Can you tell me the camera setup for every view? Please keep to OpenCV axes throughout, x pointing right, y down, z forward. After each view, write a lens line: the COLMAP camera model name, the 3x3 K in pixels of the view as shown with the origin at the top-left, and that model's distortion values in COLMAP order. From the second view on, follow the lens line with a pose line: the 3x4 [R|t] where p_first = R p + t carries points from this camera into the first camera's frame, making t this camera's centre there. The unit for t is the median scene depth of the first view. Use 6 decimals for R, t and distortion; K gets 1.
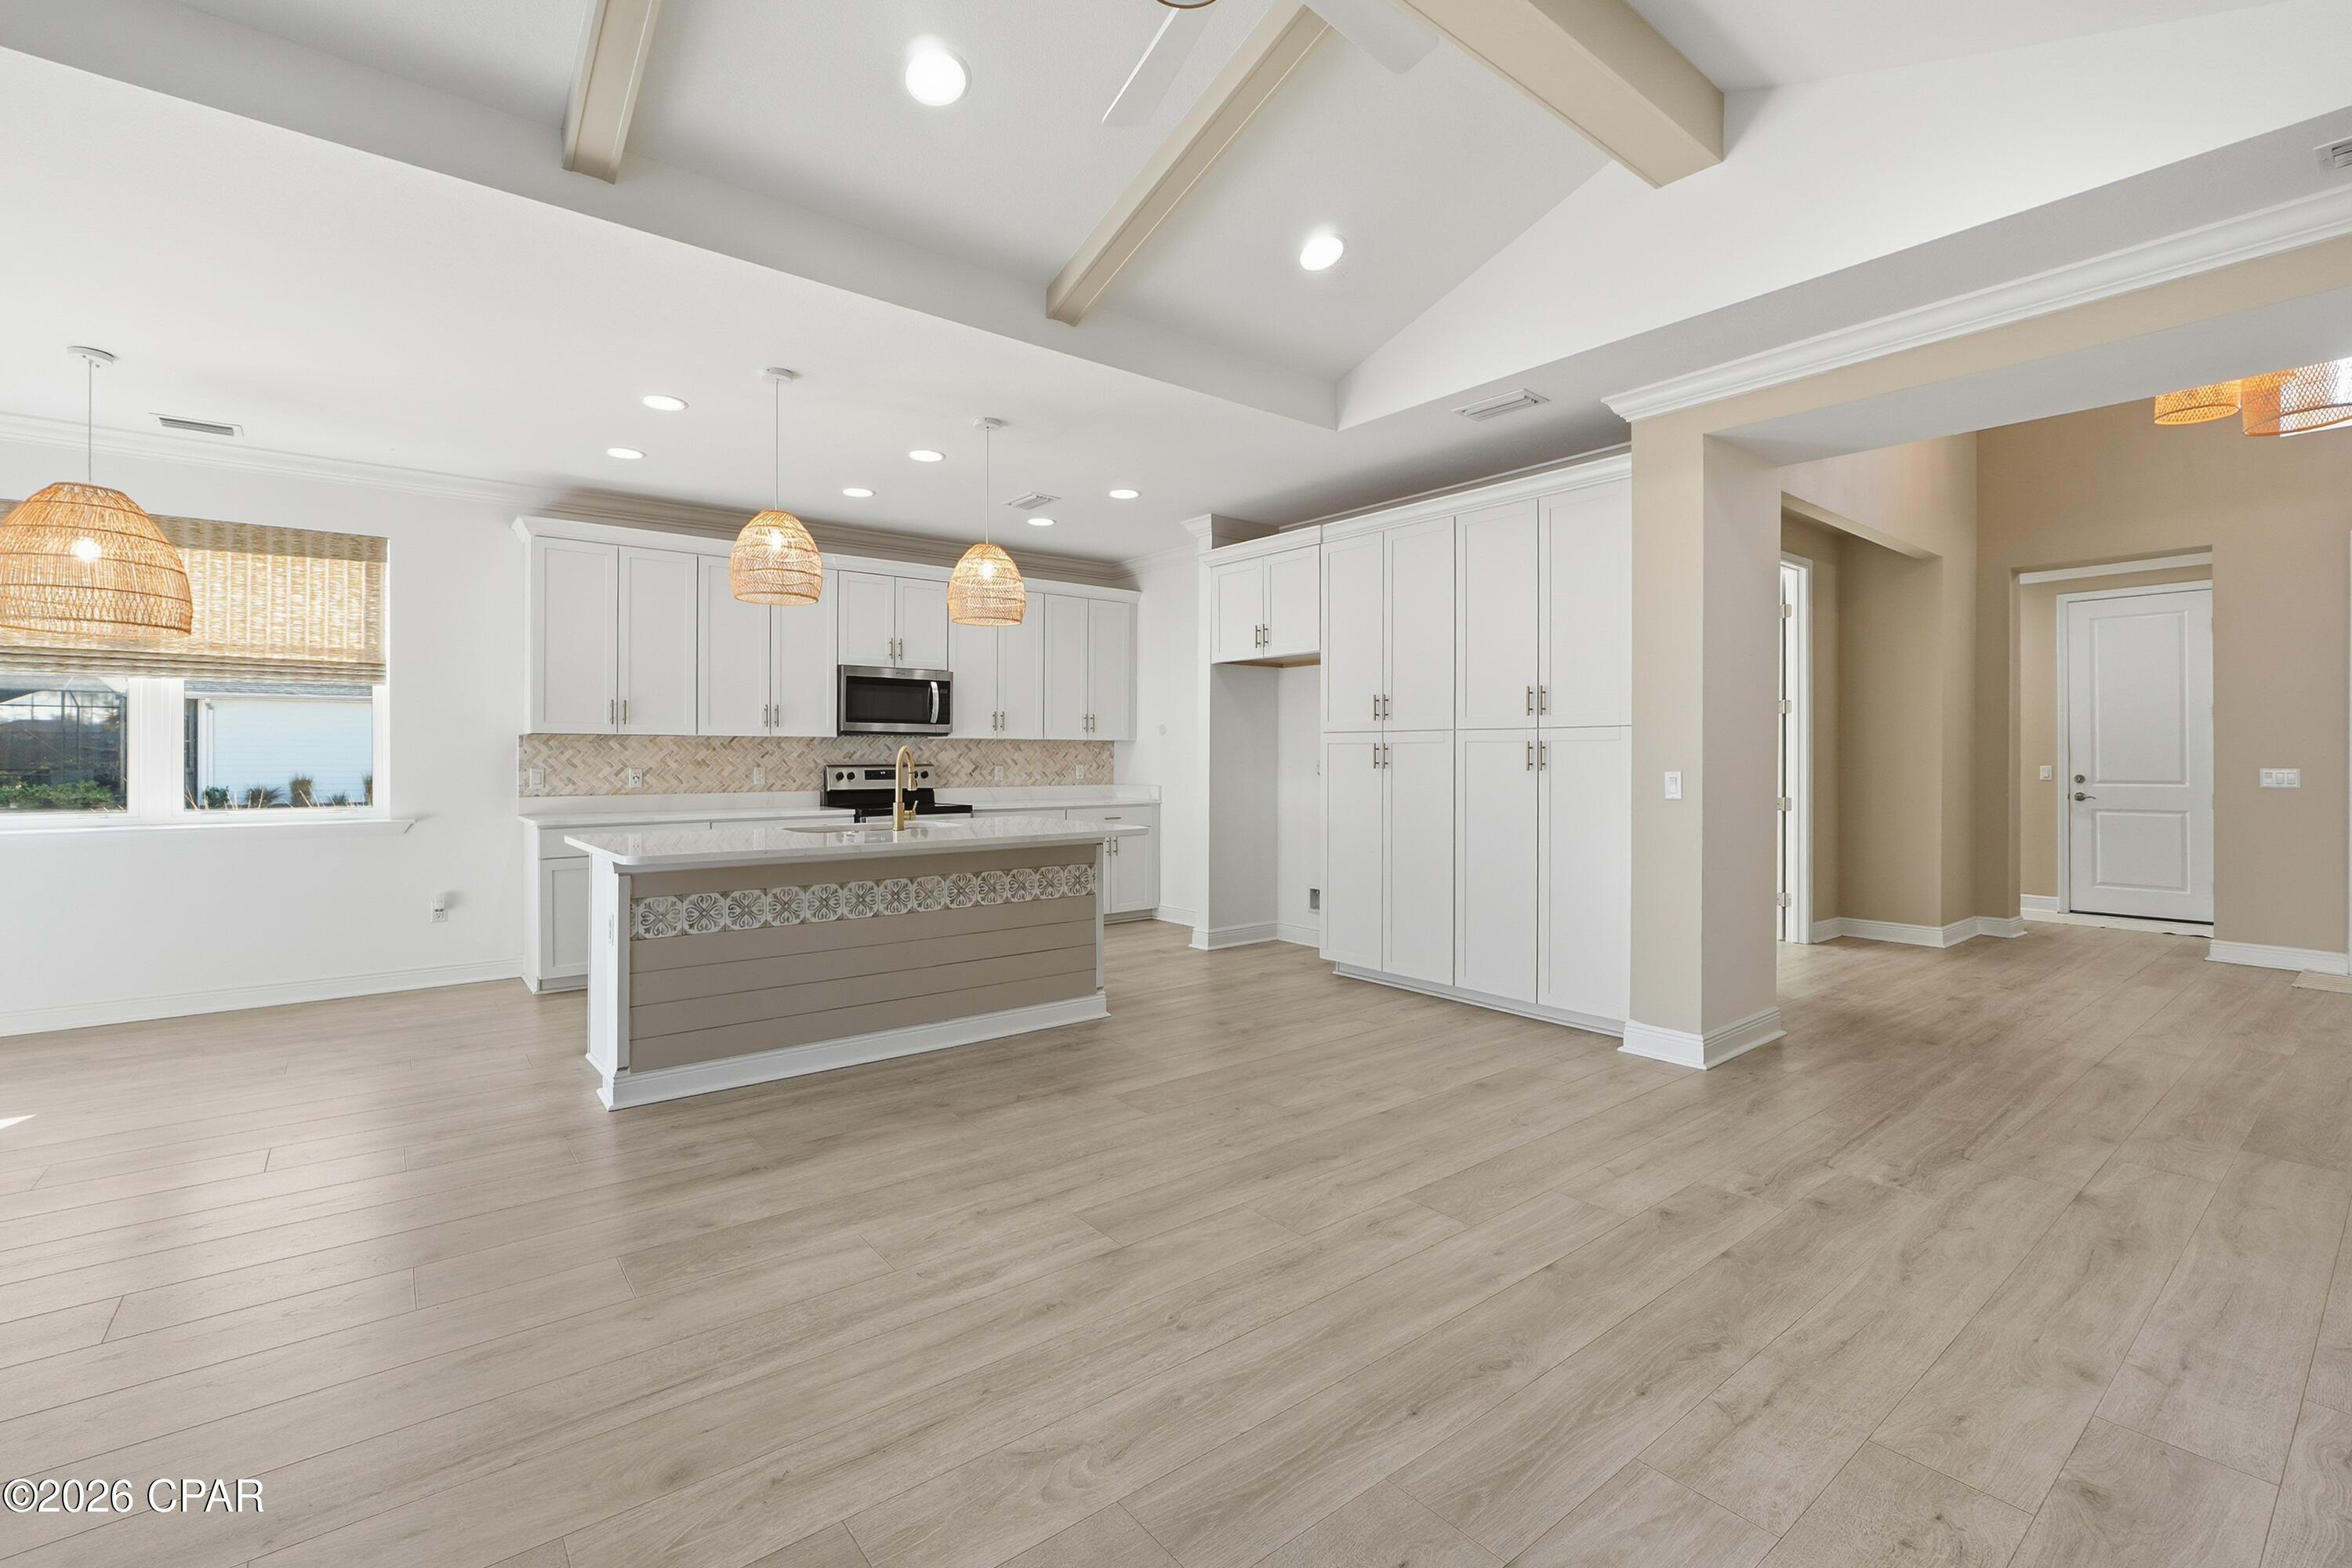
lens RADIAL K [[1042.7, 0, 1186.4], [0, 1042.7, 760.8], [0, 0, 1]] dist [-0.014487, 0.000121]
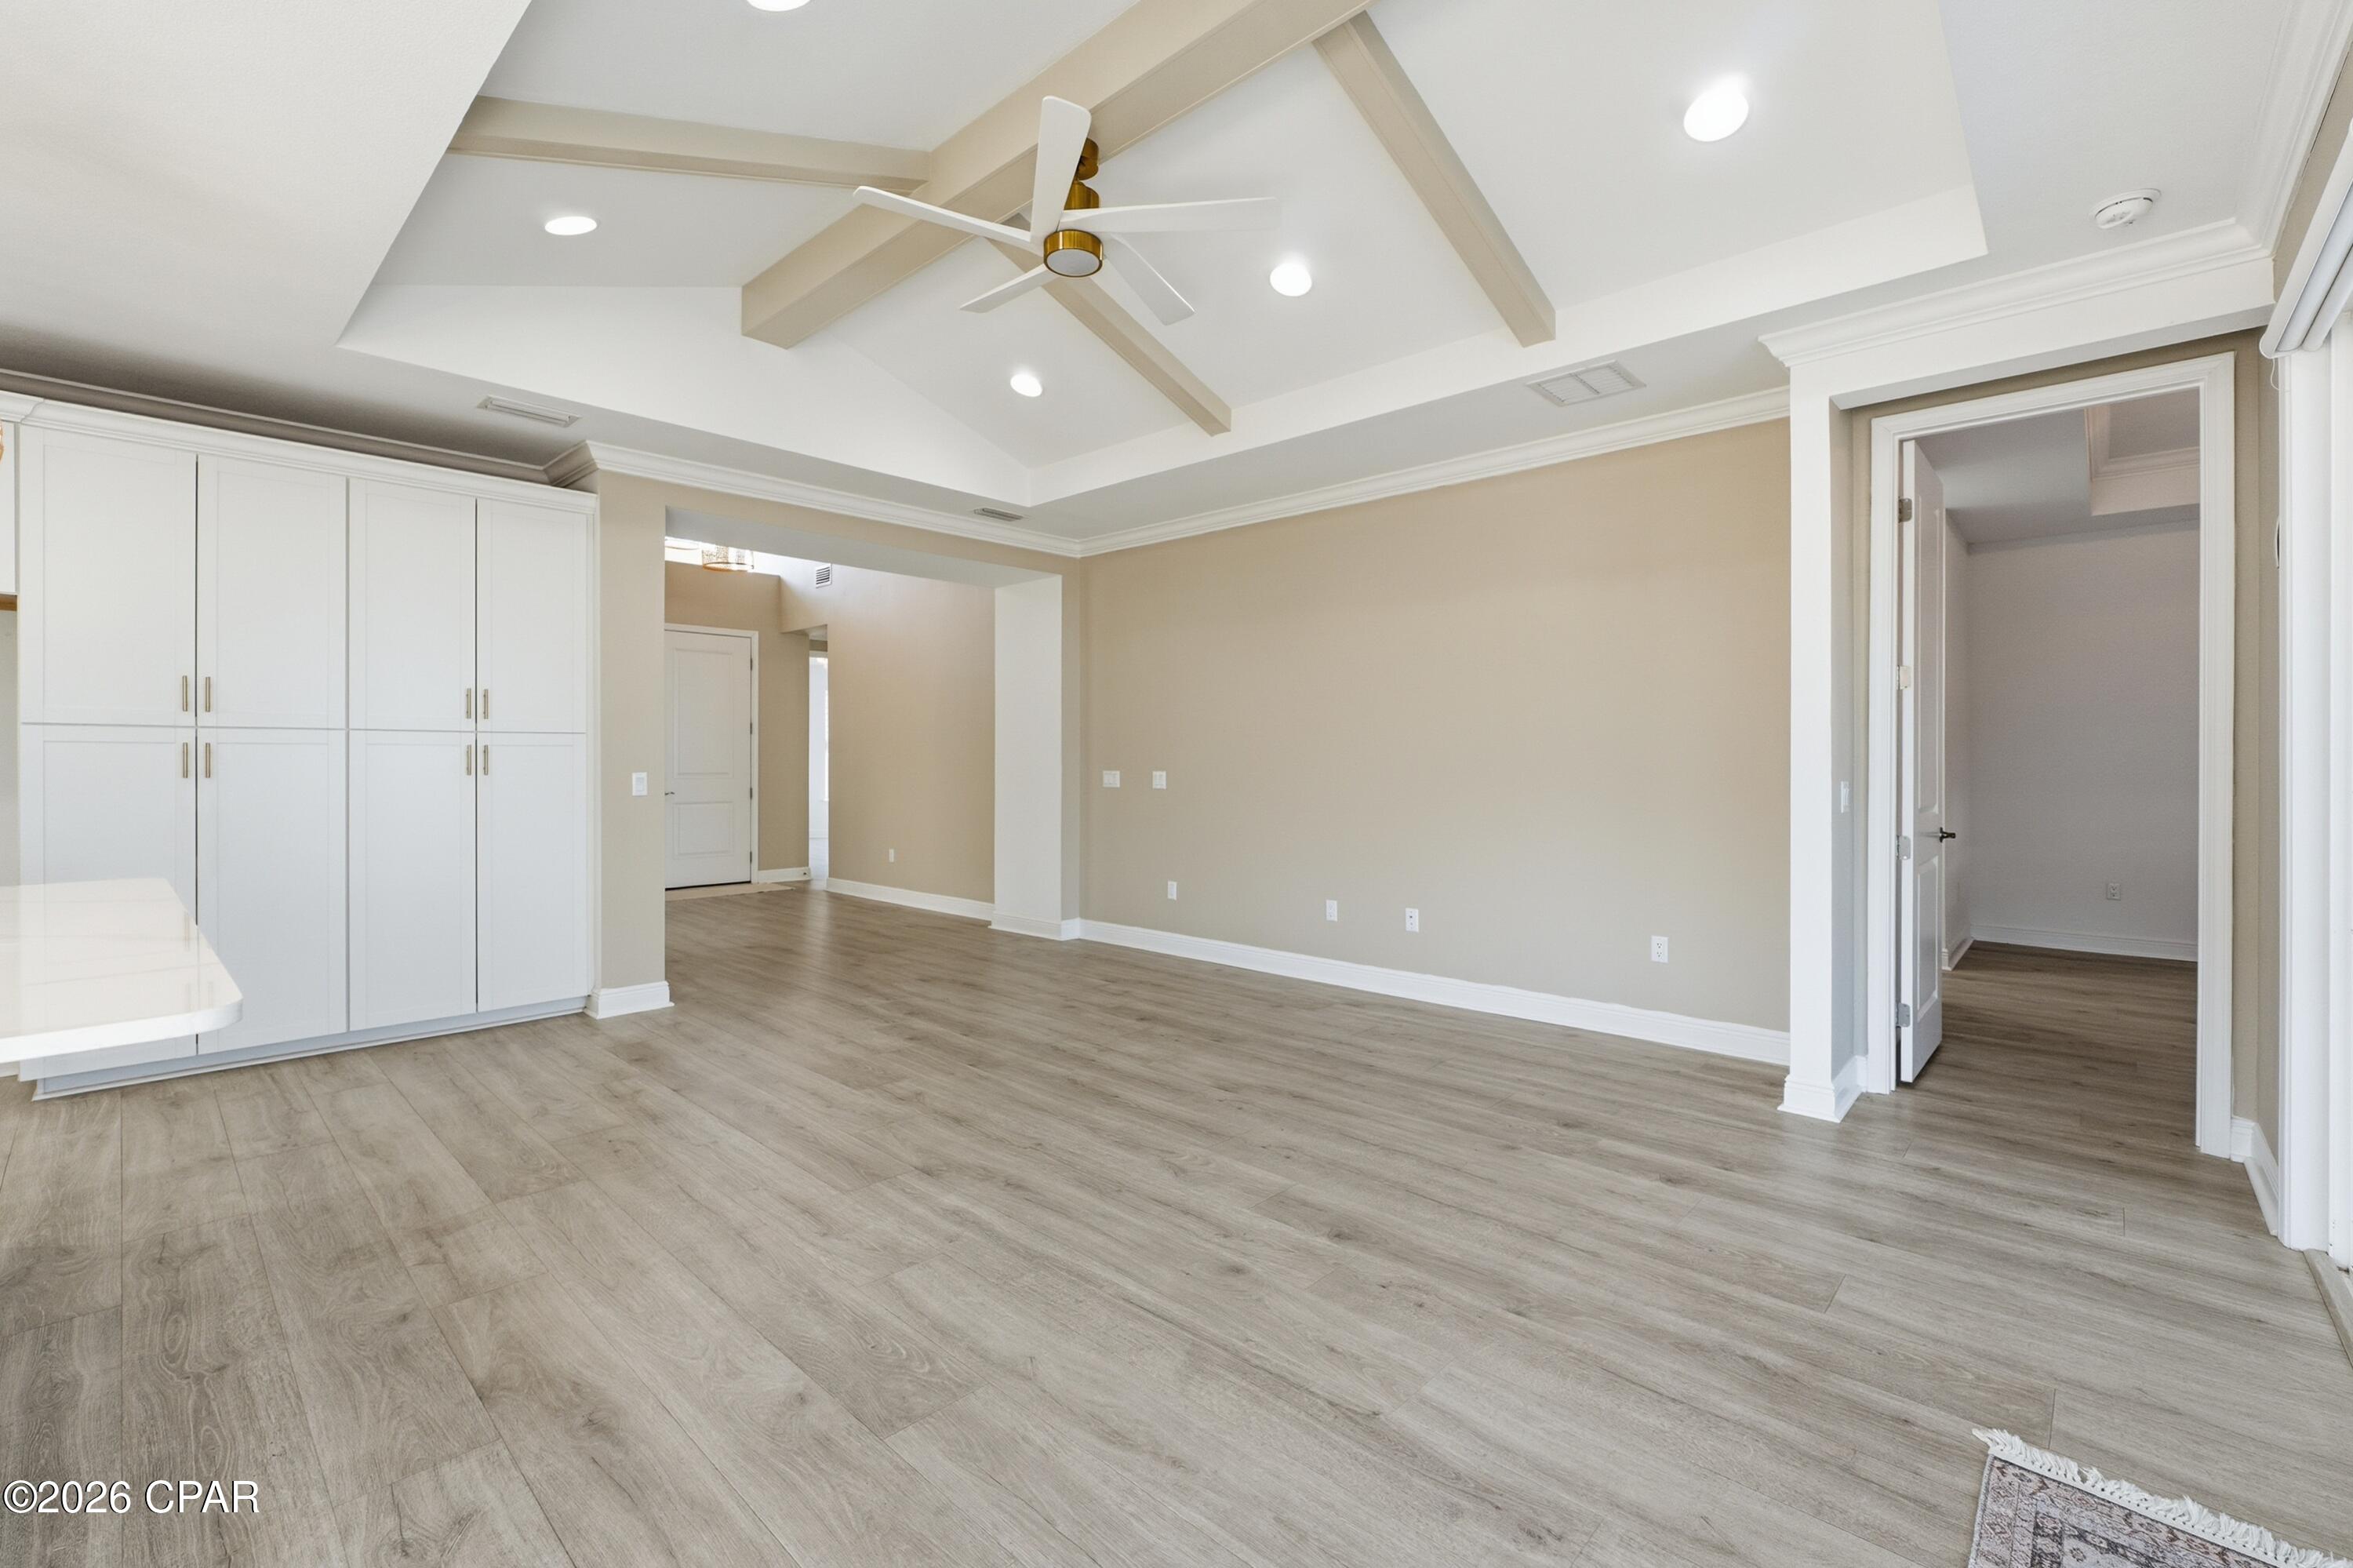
lens RADIAL K [[994.7, 0, 1180.0], [0, 994.7, 761.9], [0, 0, 1]] dist [-0.000216, -0.000078]
pose [[-0.142530, -0.003522, 0.989784, -0.682781], [0.003495, 0.999986, 0.004061, -0.004467], [-0.989784, 0.004039, -0.142516, 0.471744]]
